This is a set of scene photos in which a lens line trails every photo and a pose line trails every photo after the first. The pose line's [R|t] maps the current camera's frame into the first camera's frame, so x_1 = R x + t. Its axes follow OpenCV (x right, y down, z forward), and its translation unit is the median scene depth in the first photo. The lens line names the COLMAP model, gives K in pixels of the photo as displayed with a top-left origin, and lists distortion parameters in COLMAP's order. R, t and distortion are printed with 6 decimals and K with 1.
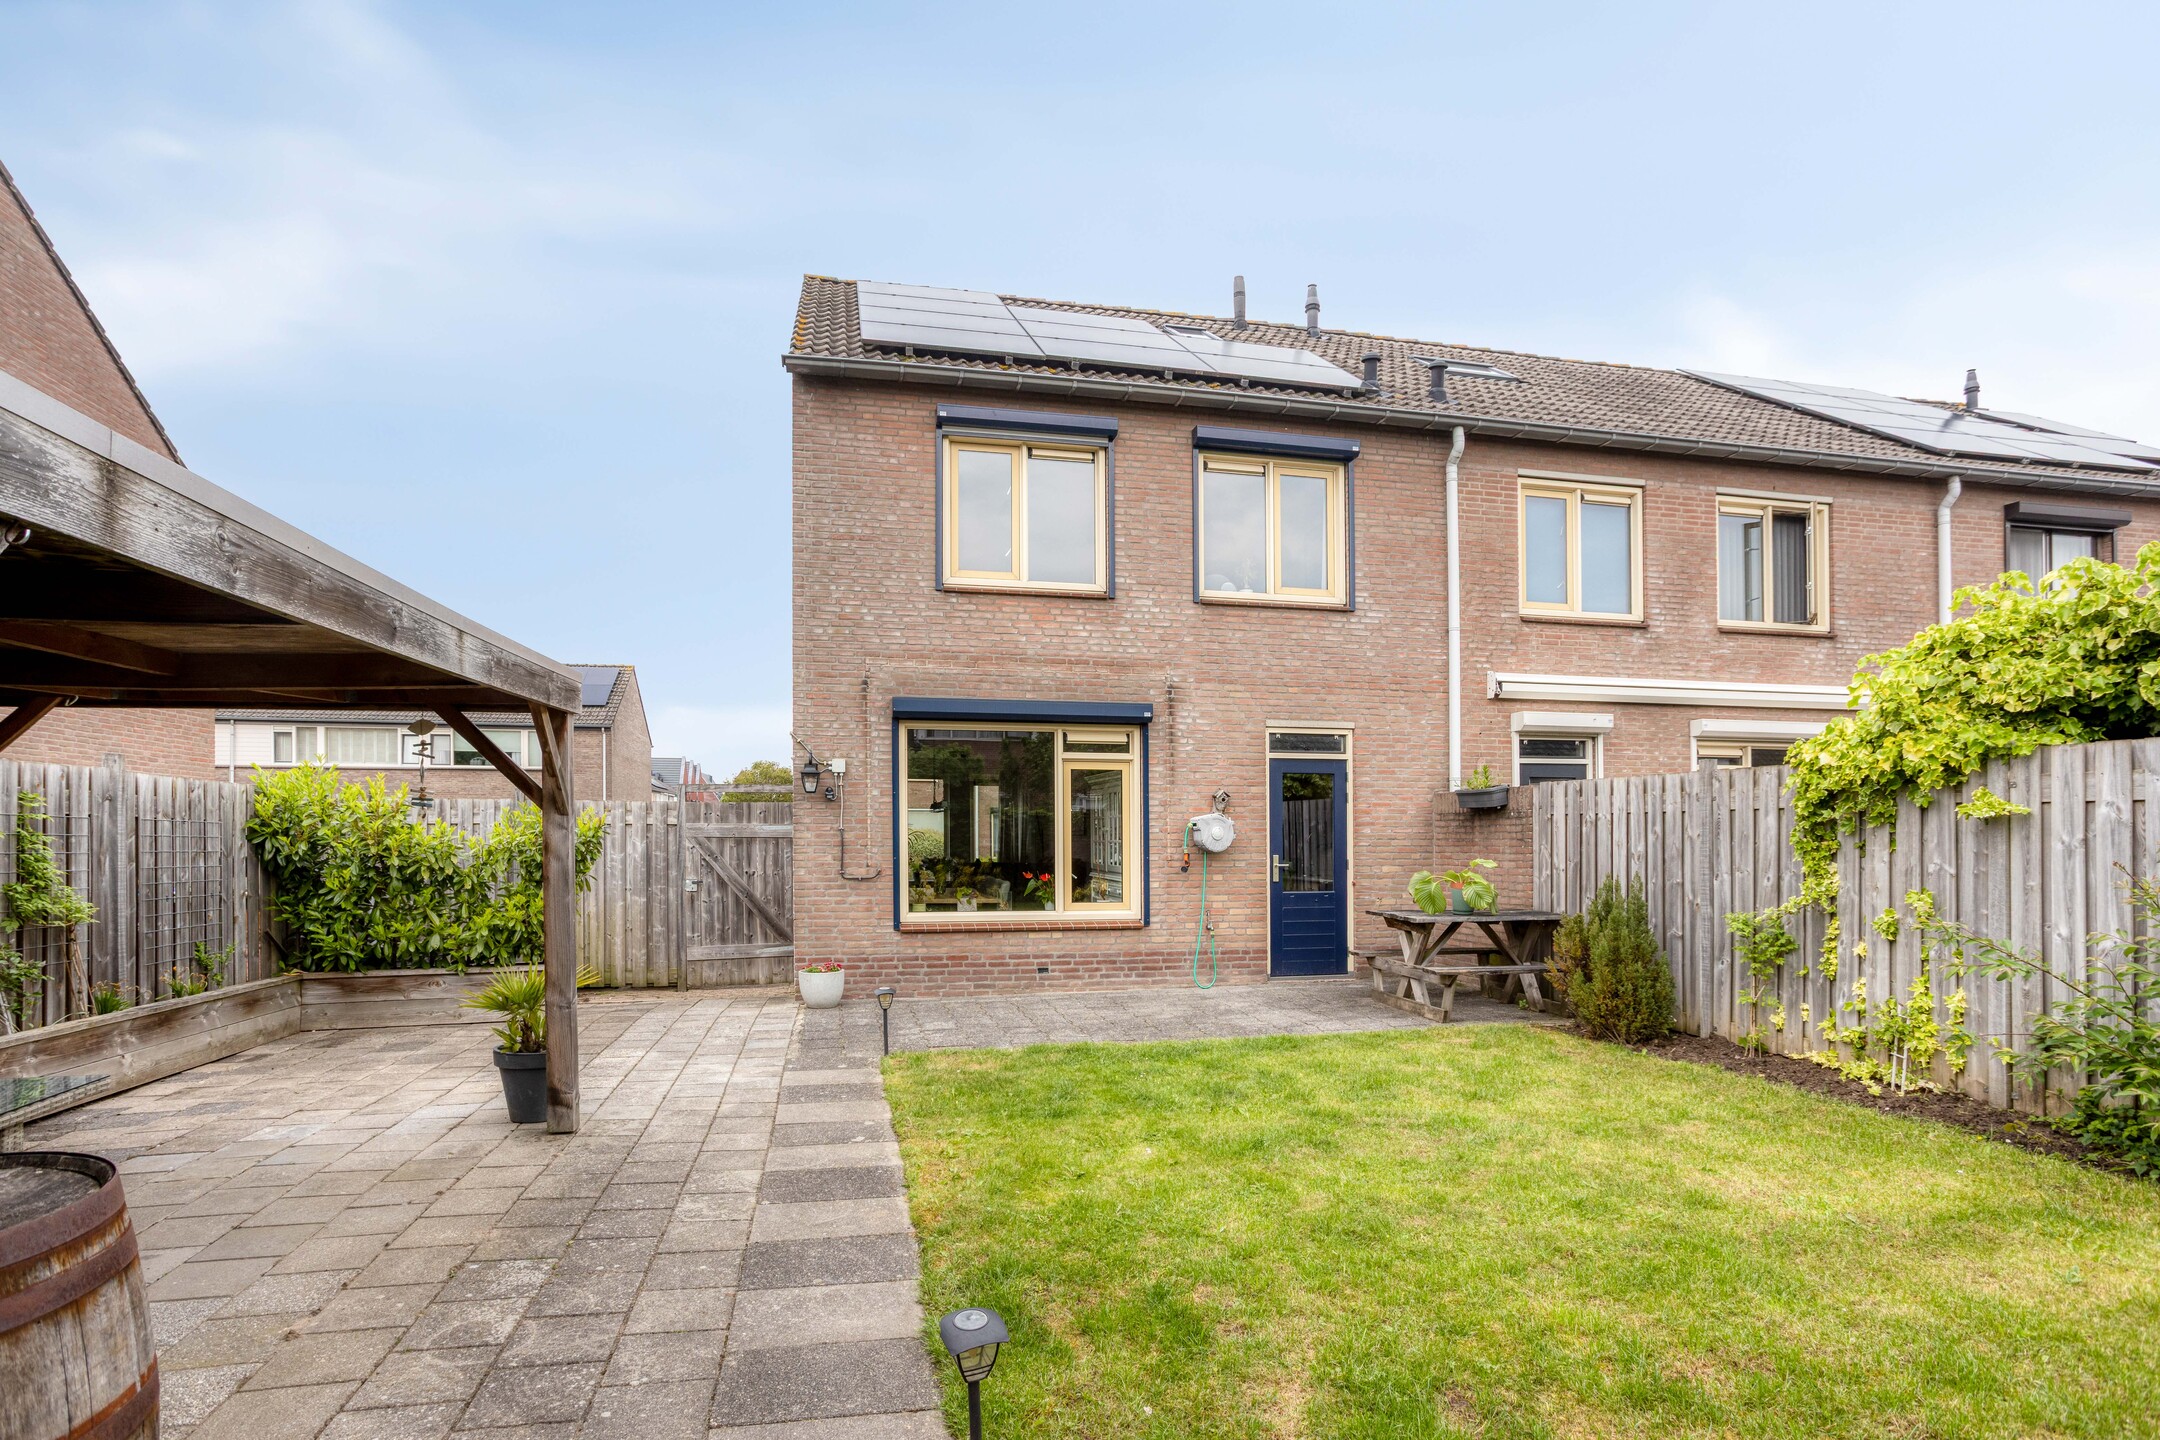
lens RADIAL K [[1027.6, 0, 1019.7], [0, 1027.6, 831.0], [0, 0, 1]] dist [-0.018723, 0.009564]
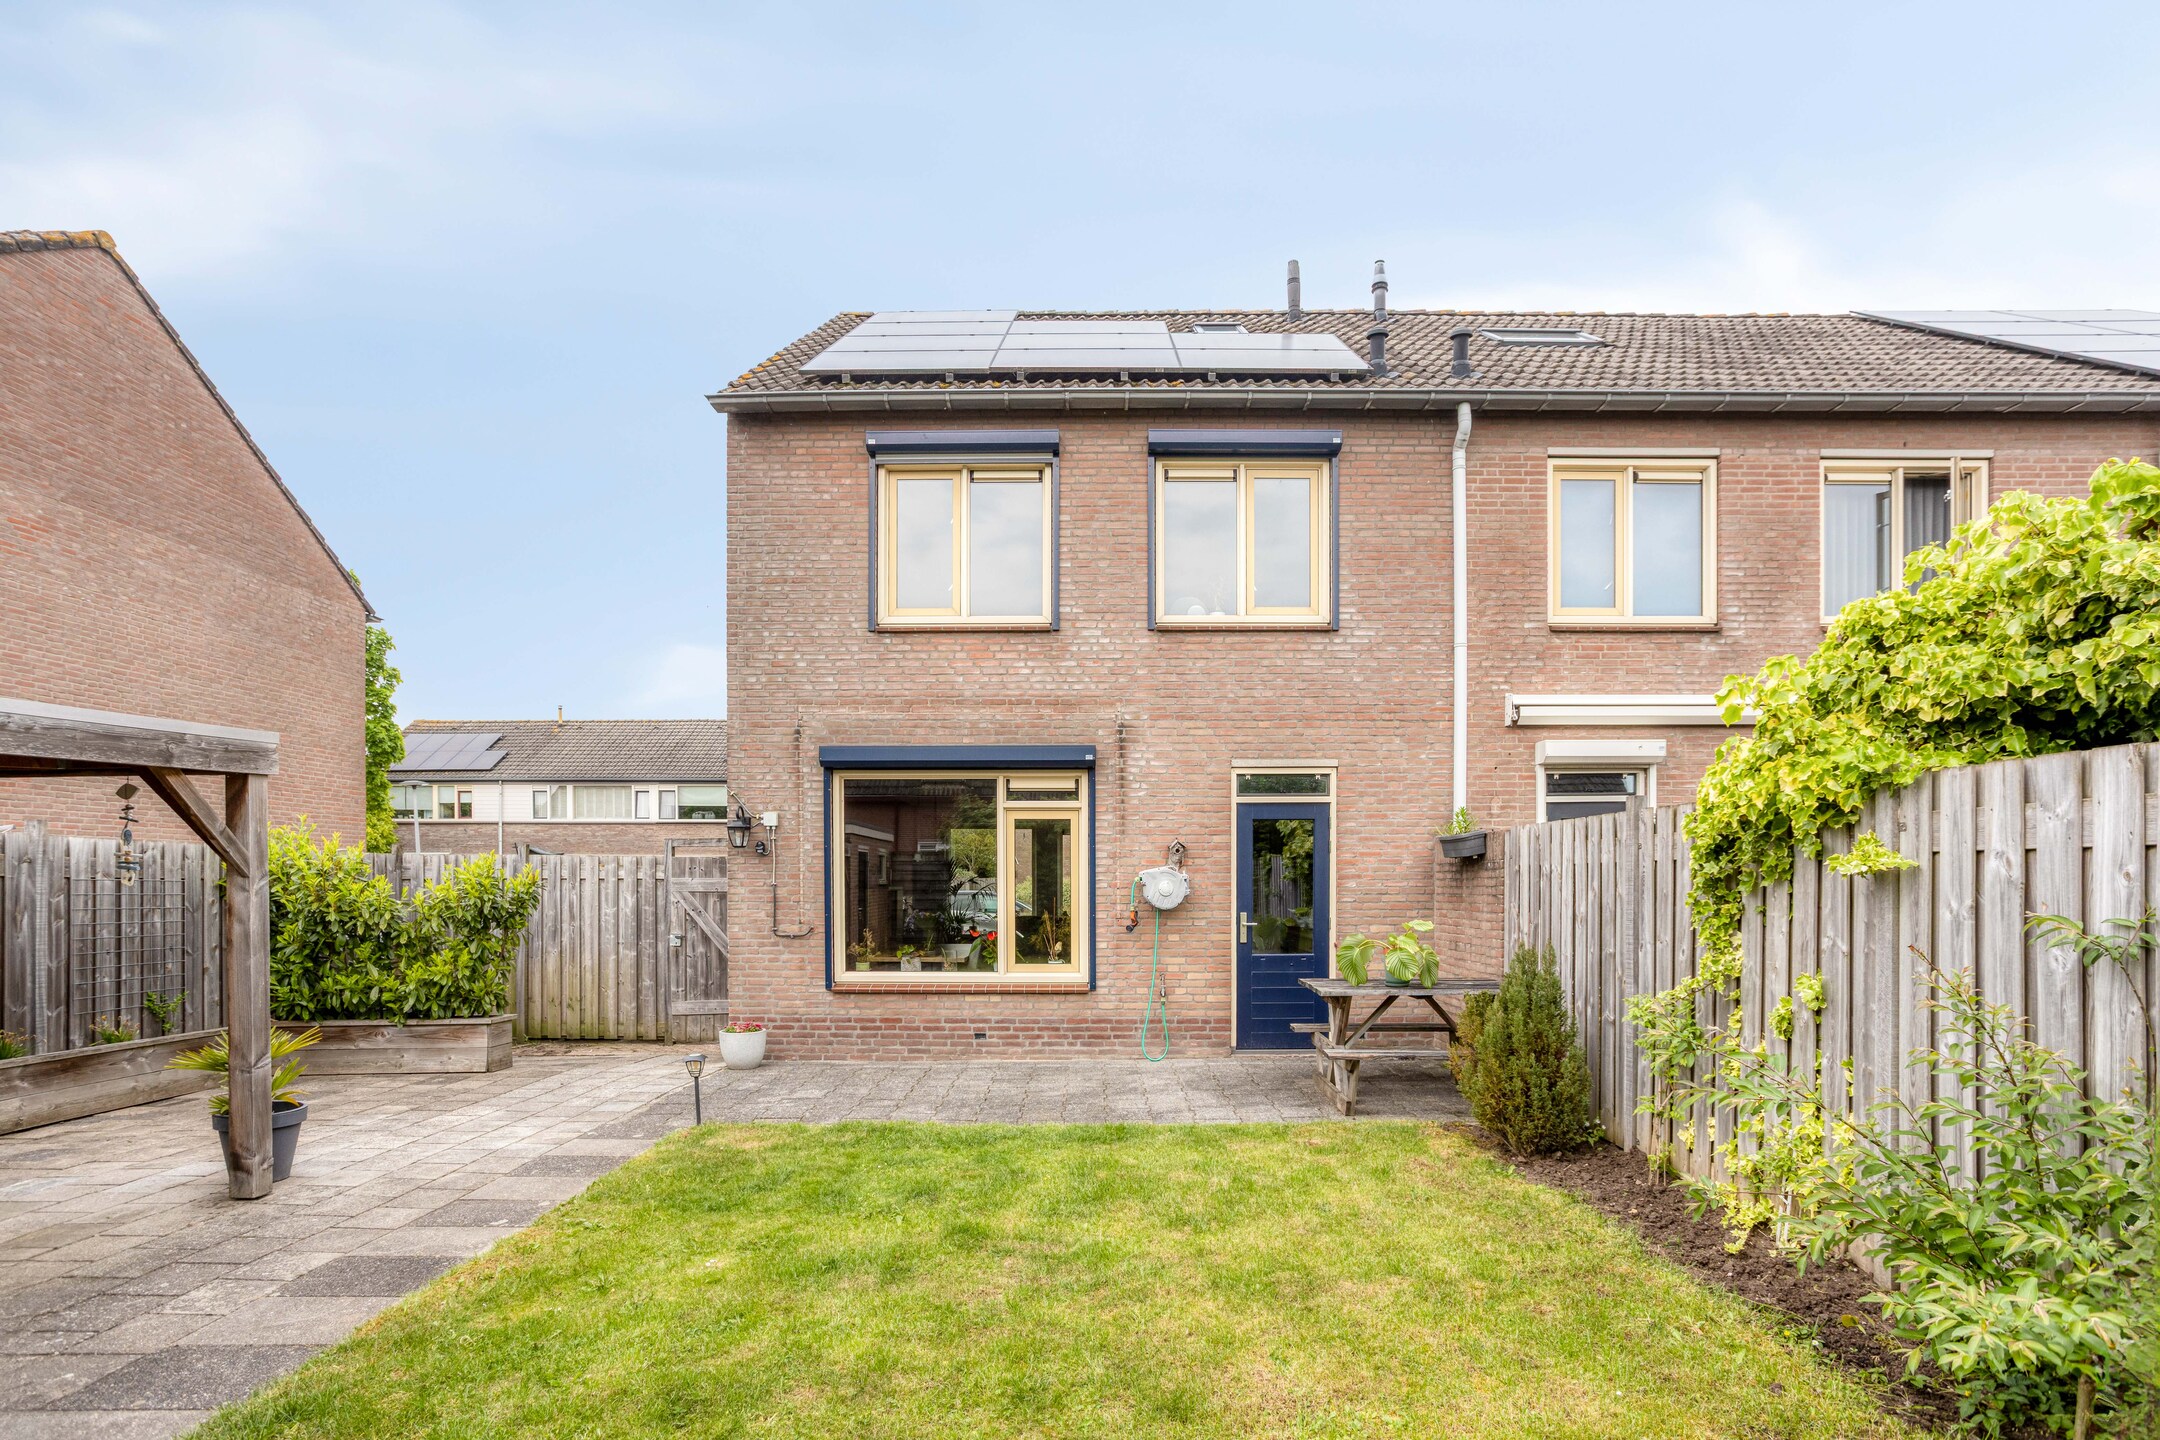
lens RADIAL K [[1034.1, 0, 1080.9], [0, 1034.1, 893.1], [0, 0, 1]] dist [-0.006065, 0.000065]
pose [[0.979807, -0.000663, -0.199945, 0.295367], [0.003522, 0.999897, 0.013944, -0.006143], [0.199915, -0.014366, 0.979708, 0.102729]]
